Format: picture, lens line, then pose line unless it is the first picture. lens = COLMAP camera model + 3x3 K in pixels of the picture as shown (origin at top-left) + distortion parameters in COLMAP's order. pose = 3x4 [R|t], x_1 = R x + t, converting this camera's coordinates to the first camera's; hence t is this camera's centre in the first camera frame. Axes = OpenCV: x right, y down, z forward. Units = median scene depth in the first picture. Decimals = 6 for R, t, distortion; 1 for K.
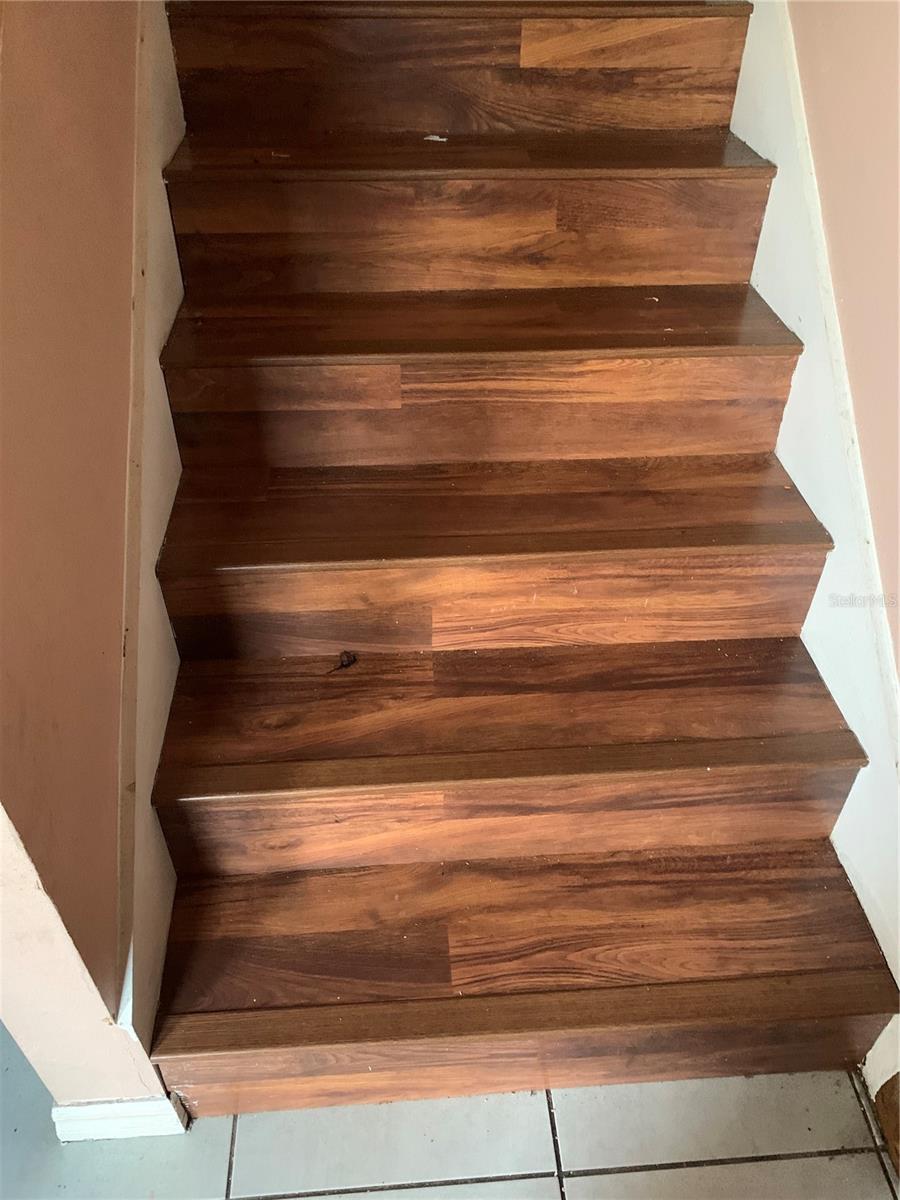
lens RADIAL K [[912.0, 0, 453.4], [0, 912.0, 580.7], [0, 0, 1]] dist [0.061978, -0.056036]
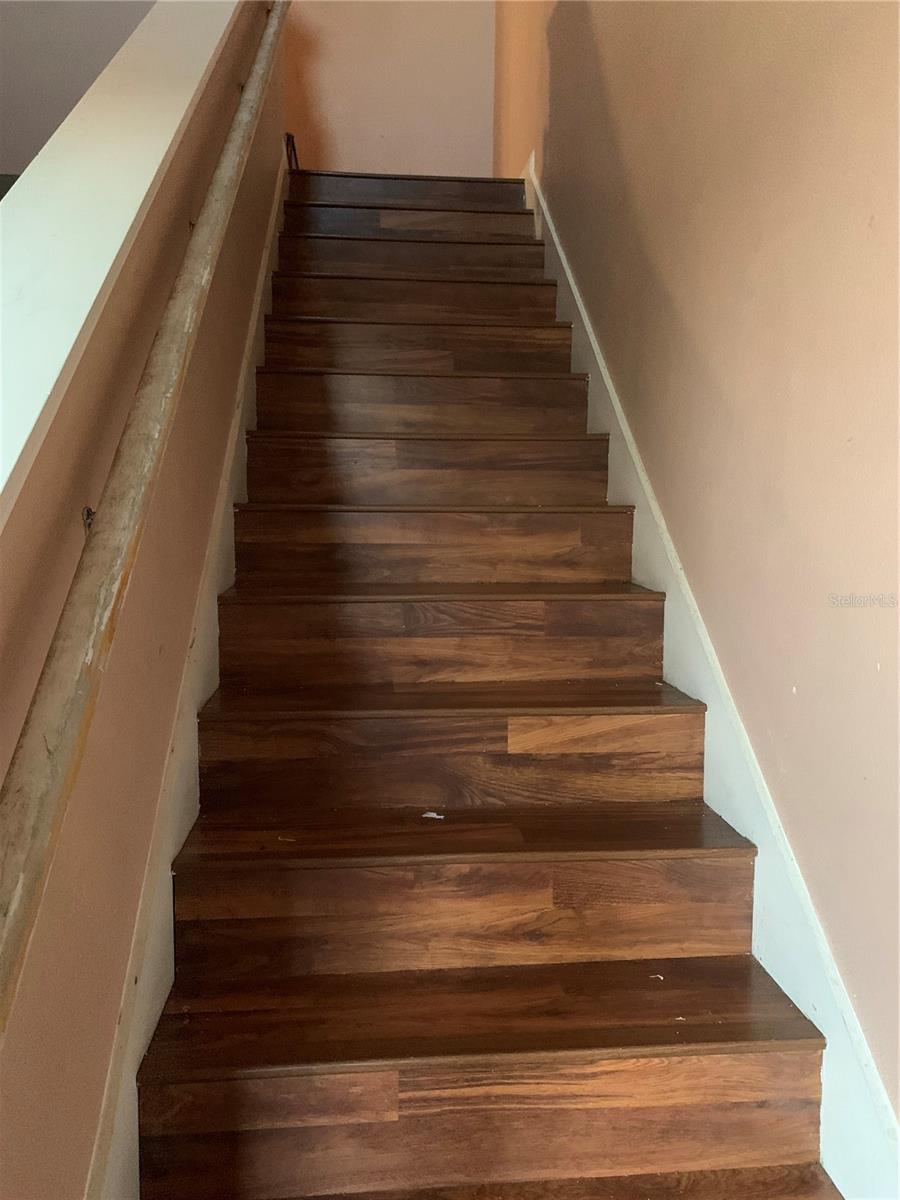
lens RADIAL K [[912.0, 0, 453.4], [0, 912.0, 580.7], [0, 0, 1]] dist [0.061978, -0.056036]
pose [[0.999688, -0.010294, 0.022760, -0.017862], [0.020854, 0.845522, -0.533534, -0.148402], [-0.013752, 0.533842, 0.845473, -0.048465]]
